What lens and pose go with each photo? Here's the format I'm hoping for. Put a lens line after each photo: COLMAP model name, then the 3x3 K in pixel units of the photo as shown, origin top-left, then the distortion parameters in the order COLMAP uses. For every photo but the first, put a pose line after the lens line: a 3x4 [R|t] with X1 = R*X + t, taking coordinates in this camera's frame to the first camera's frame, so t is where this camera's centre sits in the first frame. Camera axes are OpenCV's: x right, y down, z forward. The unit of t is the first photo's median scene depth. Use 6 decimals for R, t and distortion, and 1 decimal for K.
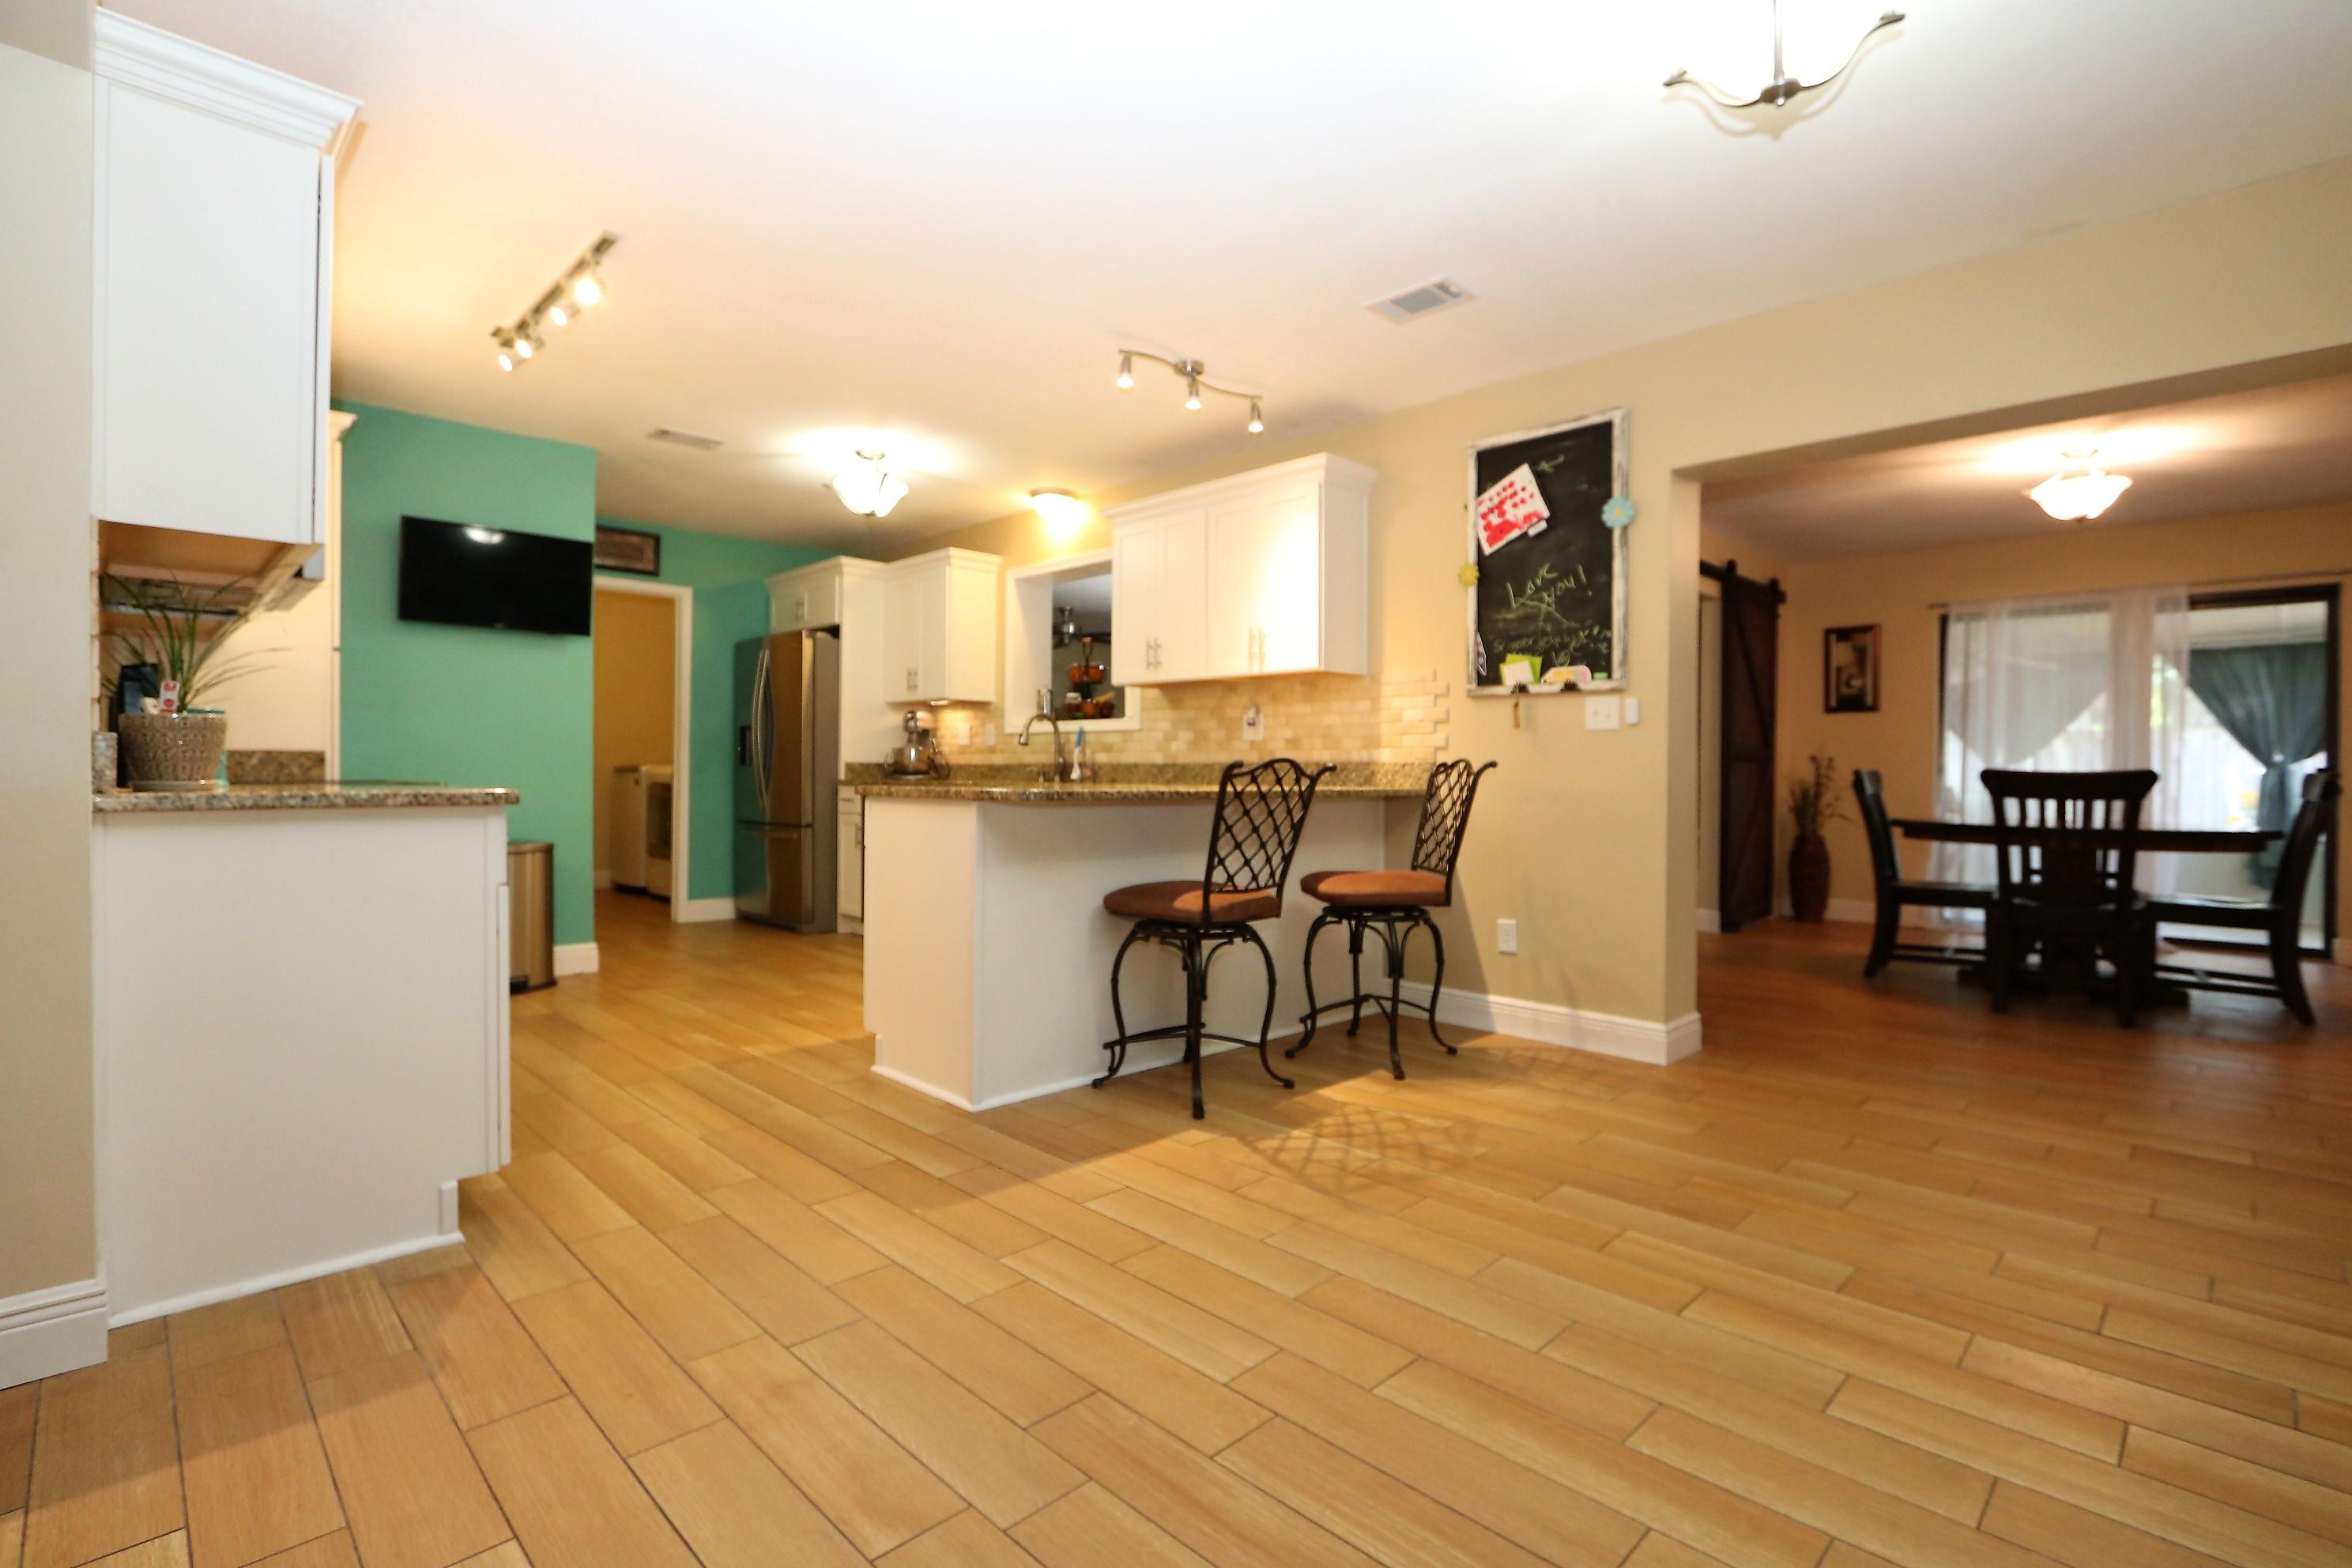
lens RADIAL K [[1092.9, 0, 1163.3], [0, 1092.9, 782.9], [0, 0, 1]] dist [-0.020831, 0.003834]
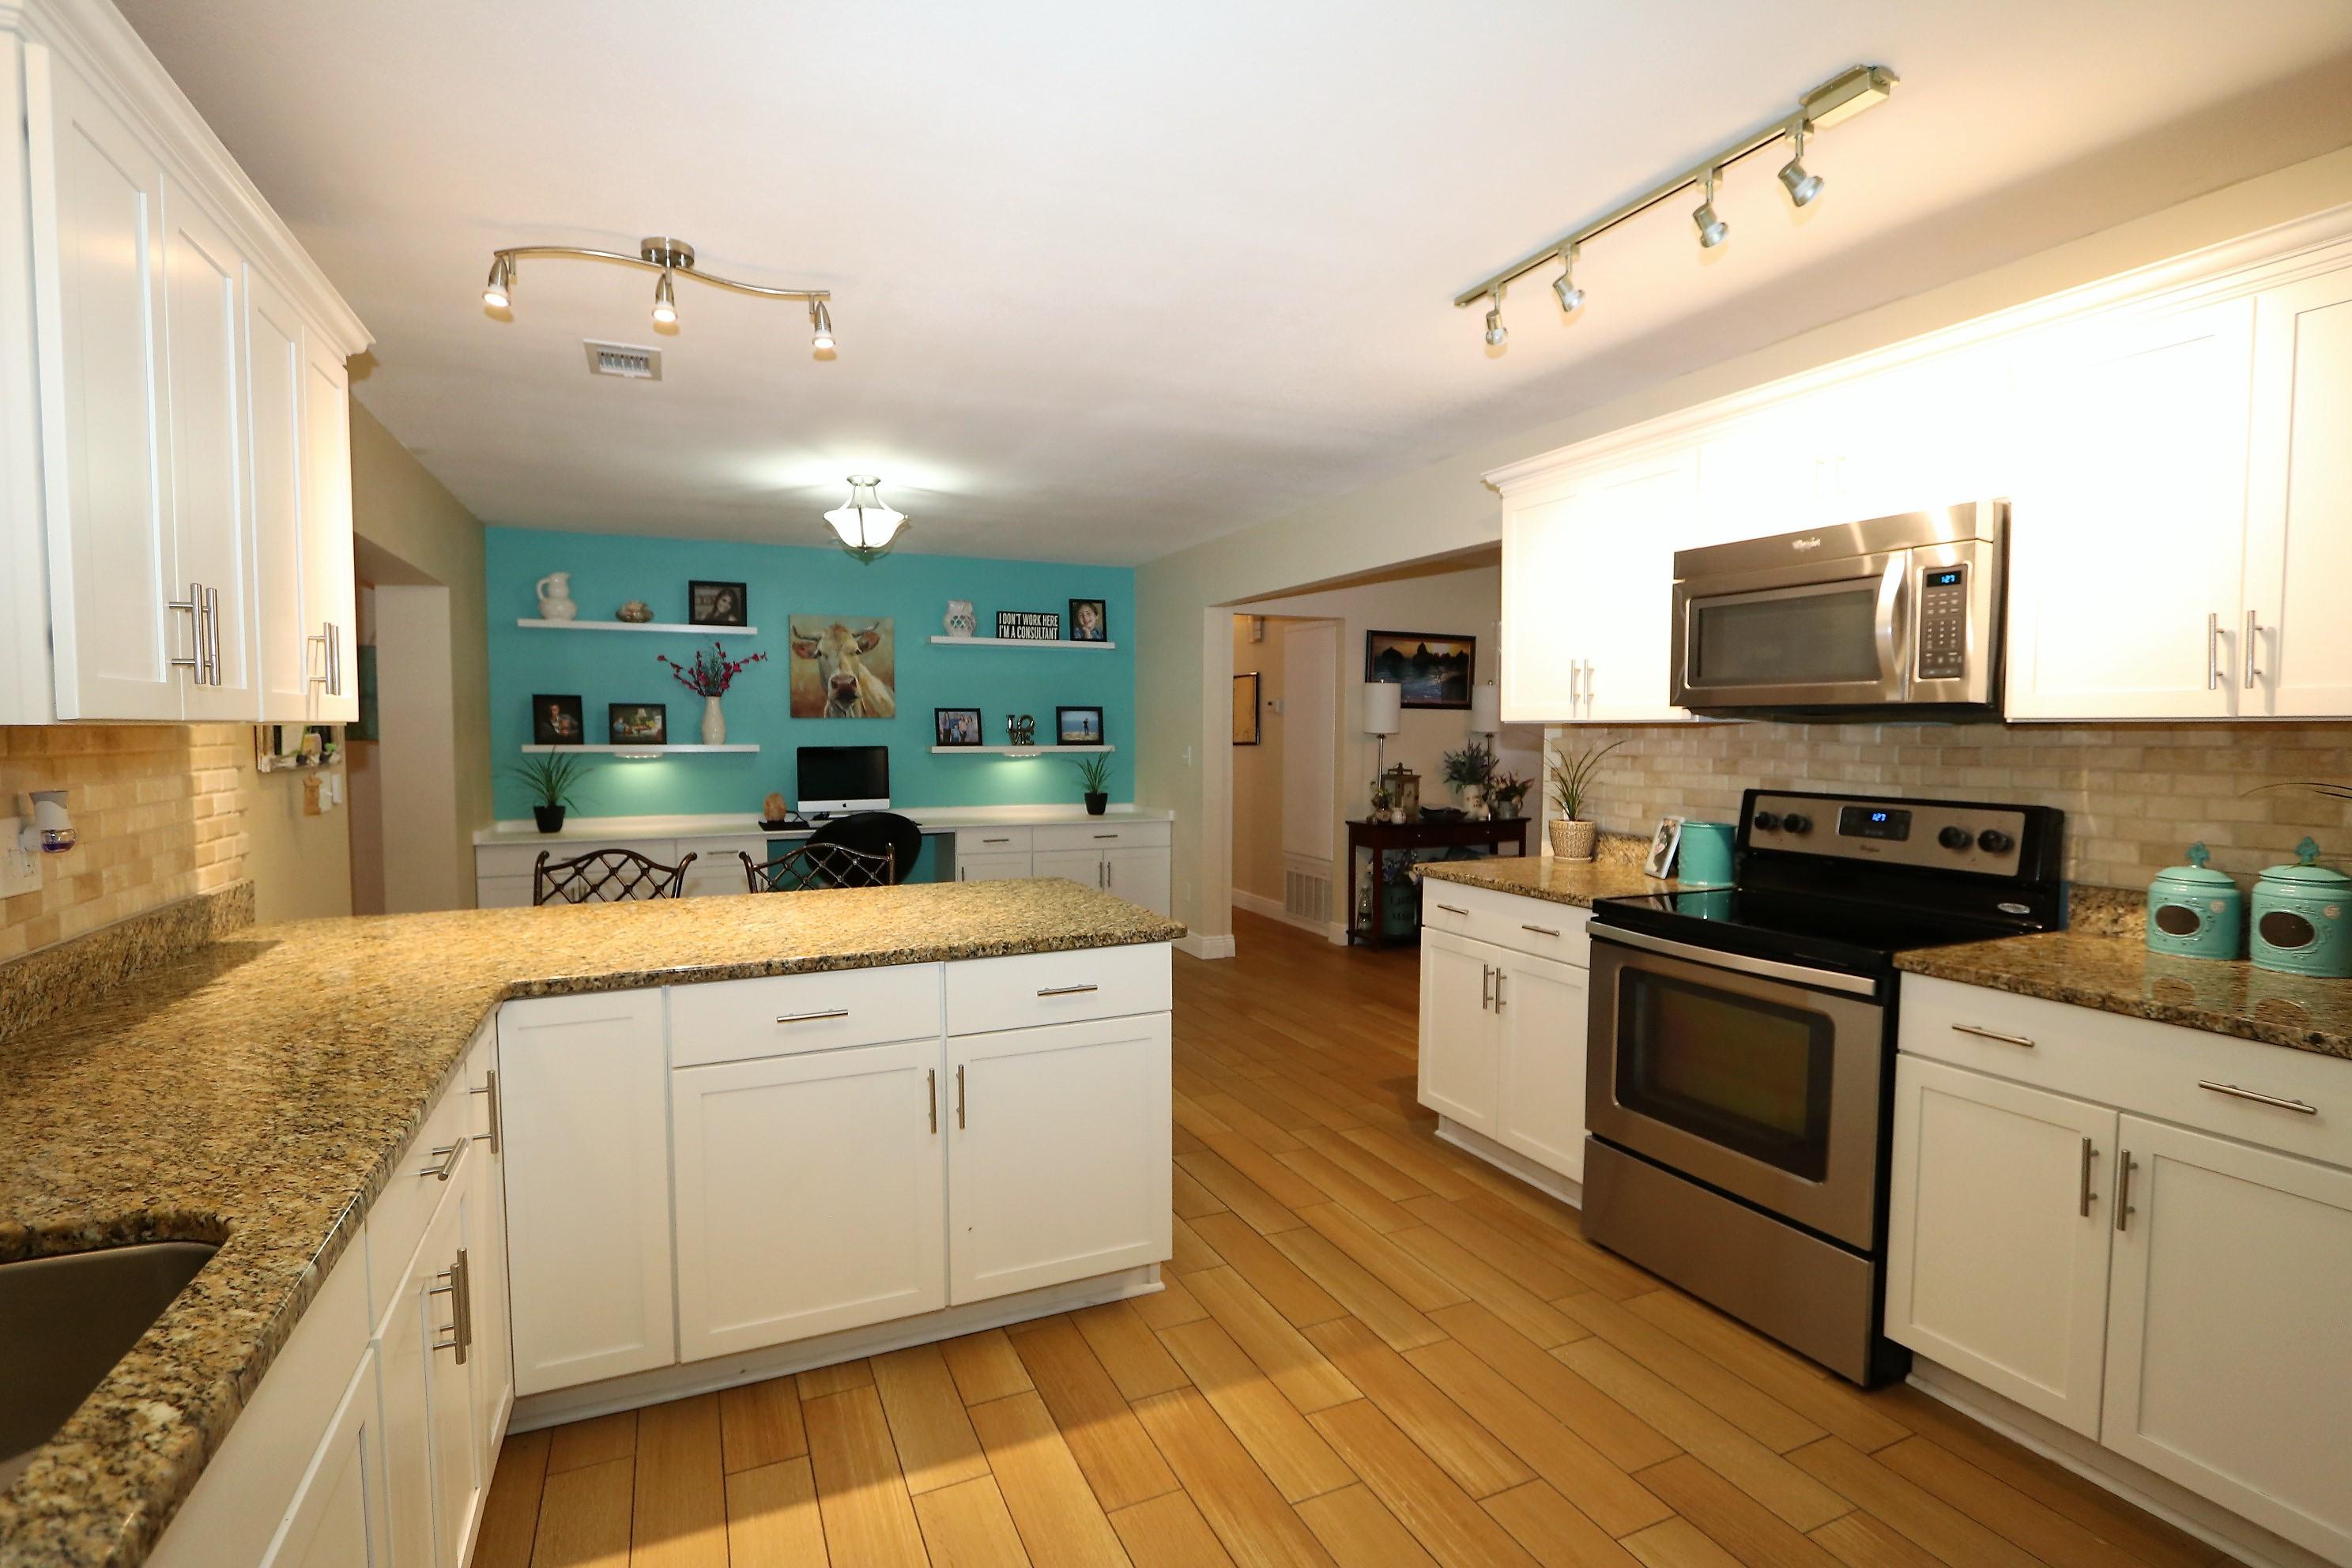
lens RADIAL K [[1092.9, 0, 1160.1], [0, 1092.9, 788.9], [0, 0, 1]] dist [-0.020831, 0.003834]
pose [[-0.936282, -0.026815, 0.350225, -0.458124], [-0.002531, 0.997571, 0.069614, -0.120160], [-0.351241, 0.064292, -0.934075, 1.485491]]
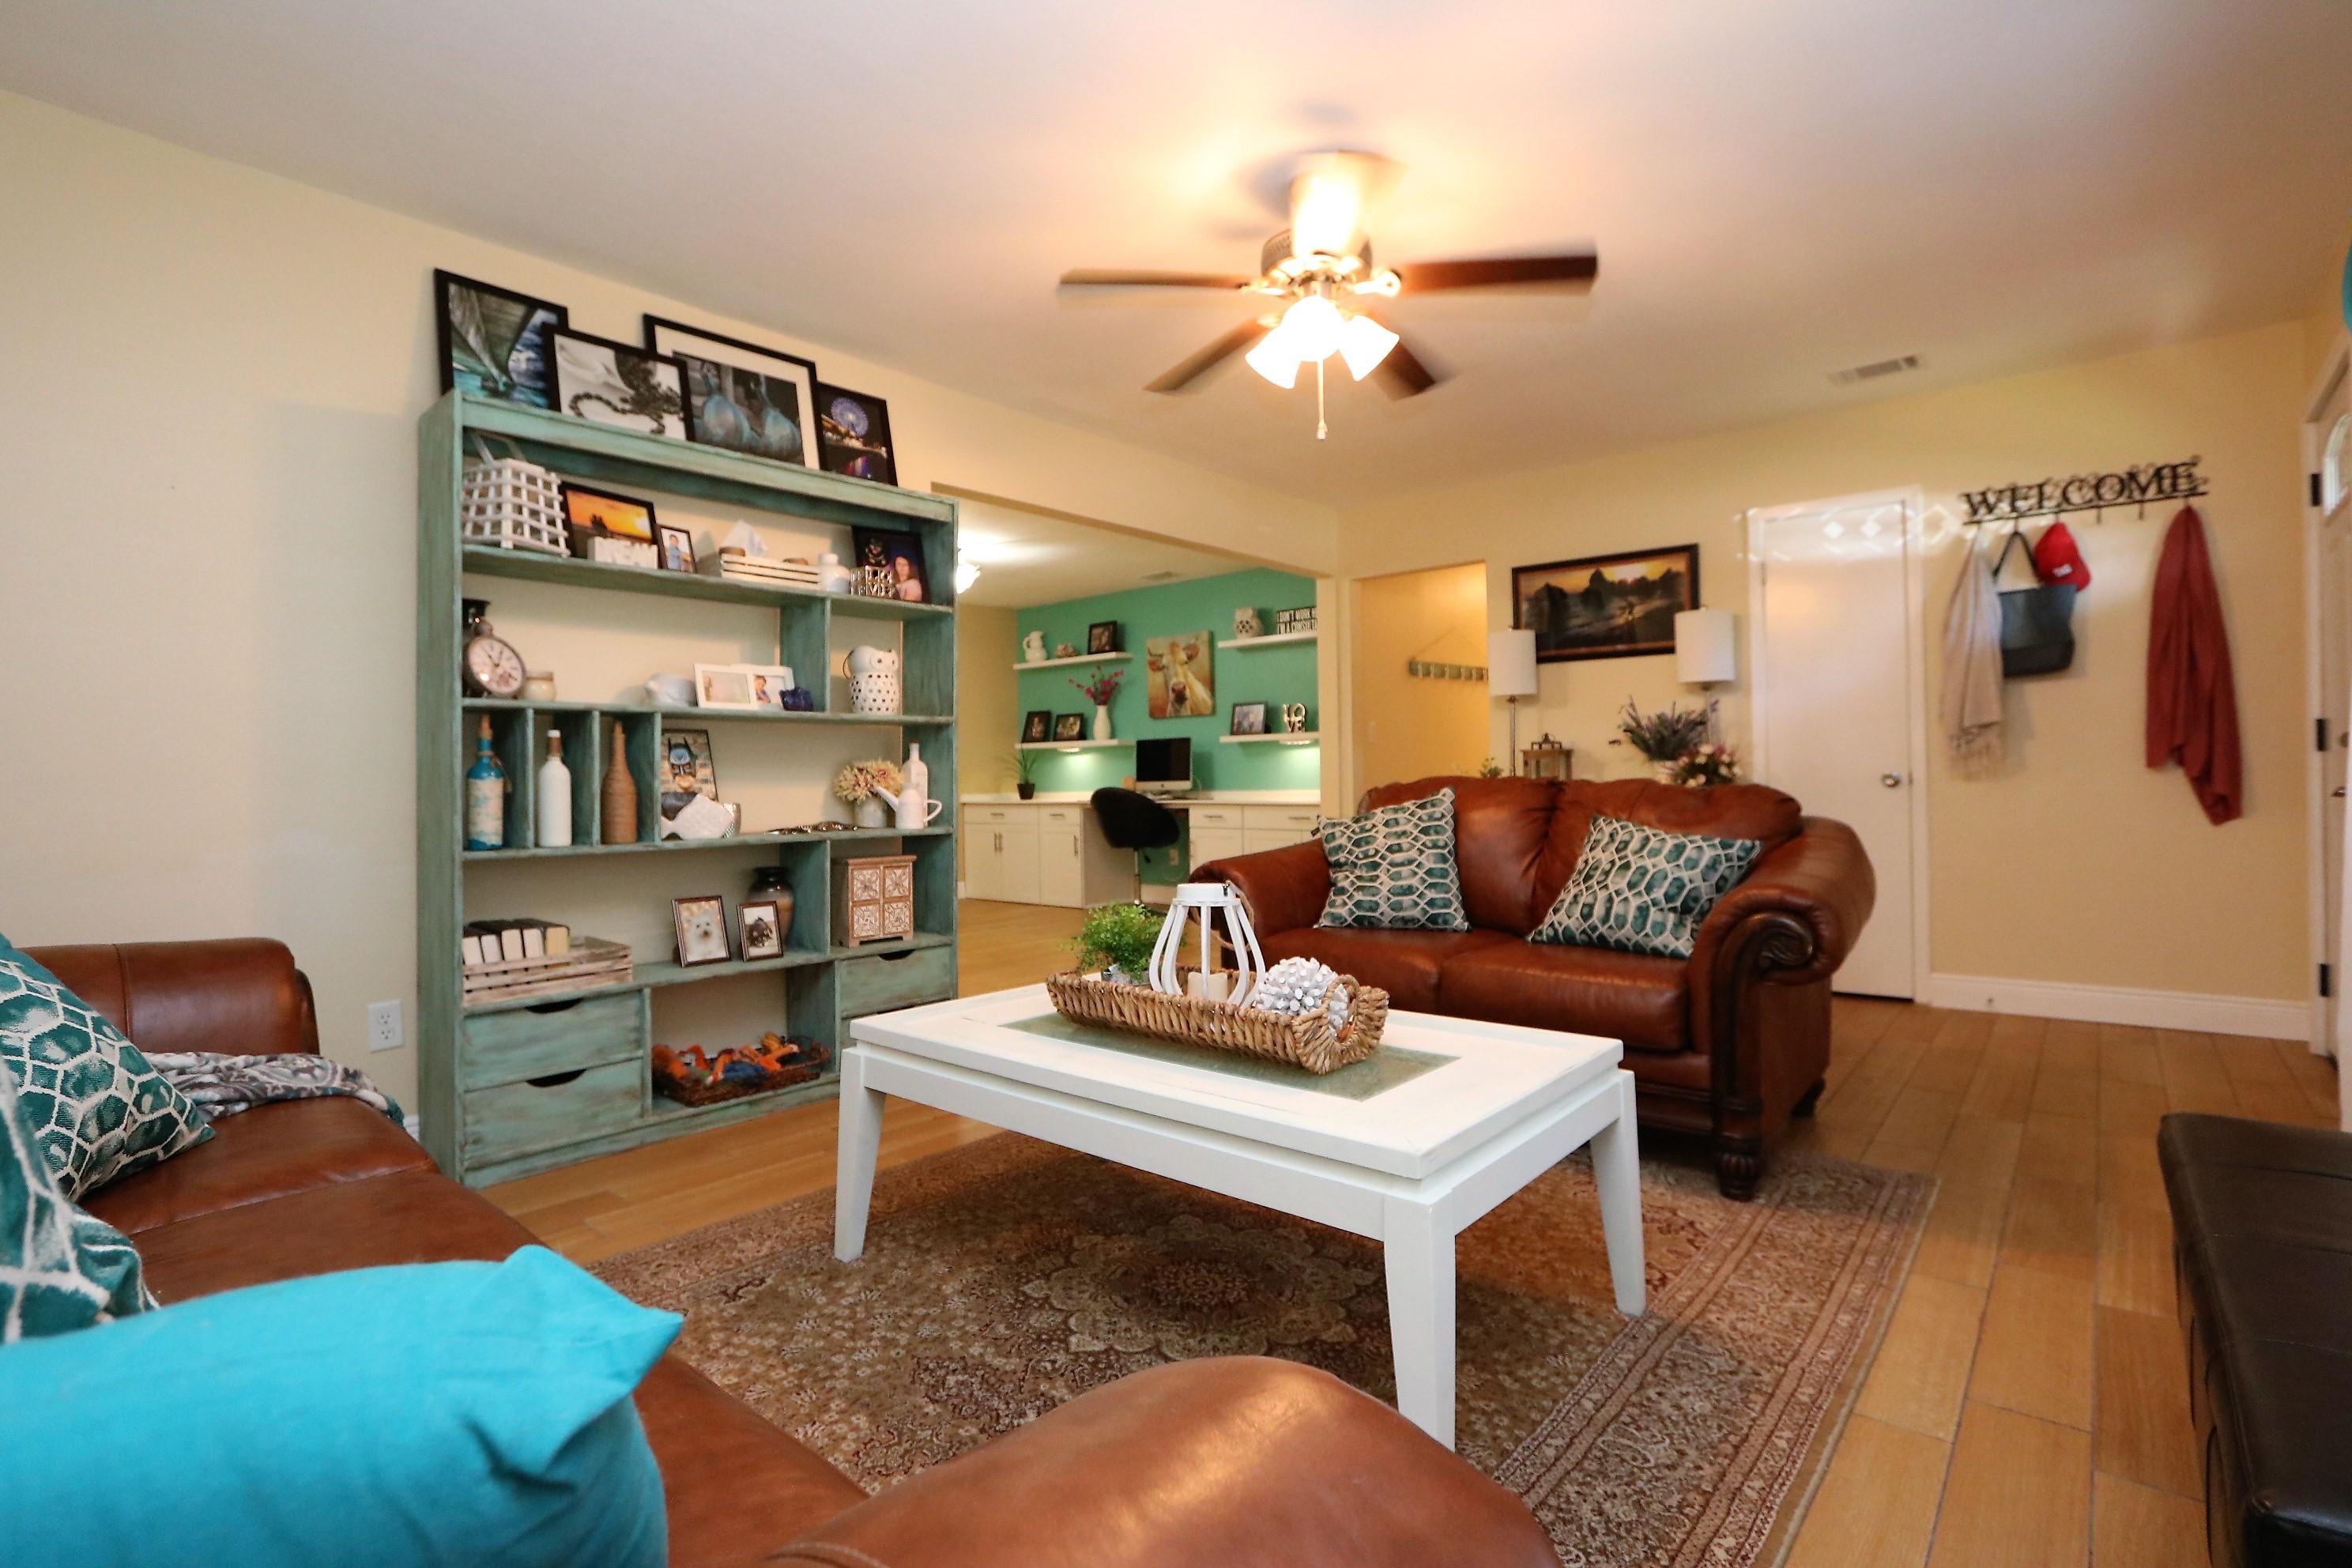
lens RADIAL K [[1092.9, 0, 1155.5], [0, 1092.9, 776.7], [0, 0, 1]] dist [-0.020831, 0.003834]
pose [[-0.071526, -0.005757, 0.997422, -1.491699], [0.030153, 0.999514, 0.007932, -0.013474], [-0.996983, 0.030643, -0.071318, 0.284588]]
